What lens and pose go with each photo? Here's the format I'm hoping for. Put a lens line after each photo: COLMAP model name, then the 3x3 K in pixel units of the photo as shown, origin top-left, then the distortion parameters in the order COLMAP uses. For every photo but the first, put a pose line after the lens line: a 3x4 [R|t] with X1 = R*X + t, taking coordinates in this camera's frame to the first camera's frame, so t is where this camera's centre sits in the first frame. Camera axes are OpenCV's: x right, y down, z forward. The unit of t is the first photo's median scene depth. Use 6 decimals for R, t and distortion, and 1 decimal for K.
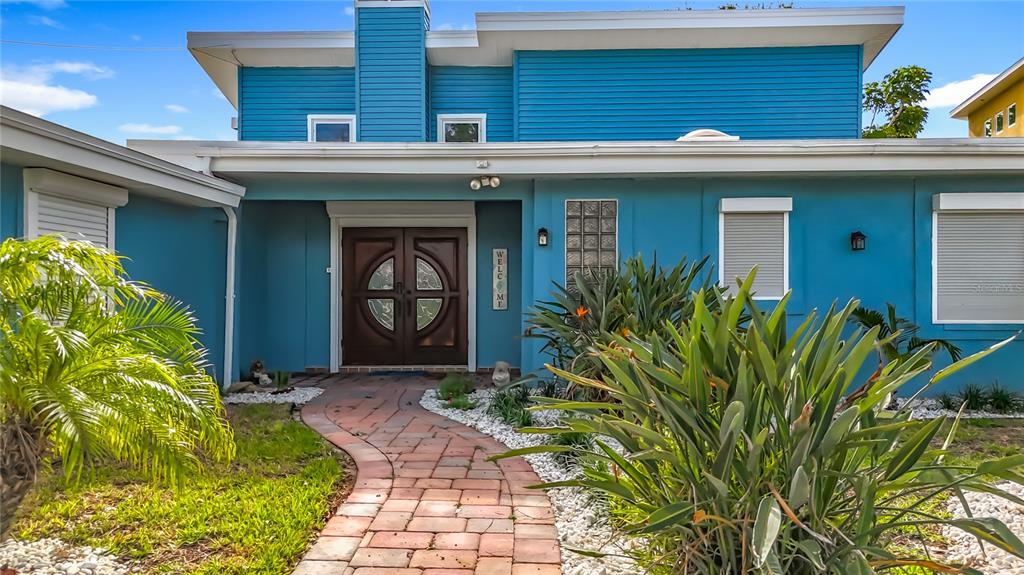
lens RADIAL K [[748.8, 0, 512.0], [0, 748.8, 287.5], [0, 0, 1]] dist [-0.002098, -0.002129]
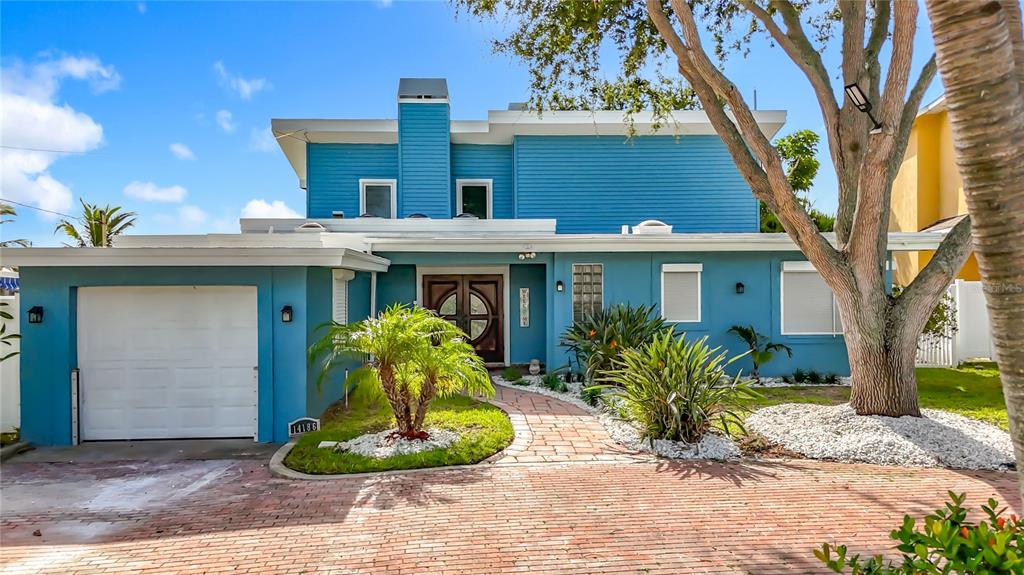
lens RADIAL K [[720.3, 0, 512.0], [0, 720.3, 287.5], [0, 0, 1]] dist [0.004599, 0.000417]
pose [[0.997804, -0.005982, 0.065960, -0.142664], [0.006226, 0.999975, -0.003489, -0.048315], [-0.065938, 0.003892, 0.997816, -0.513414]]
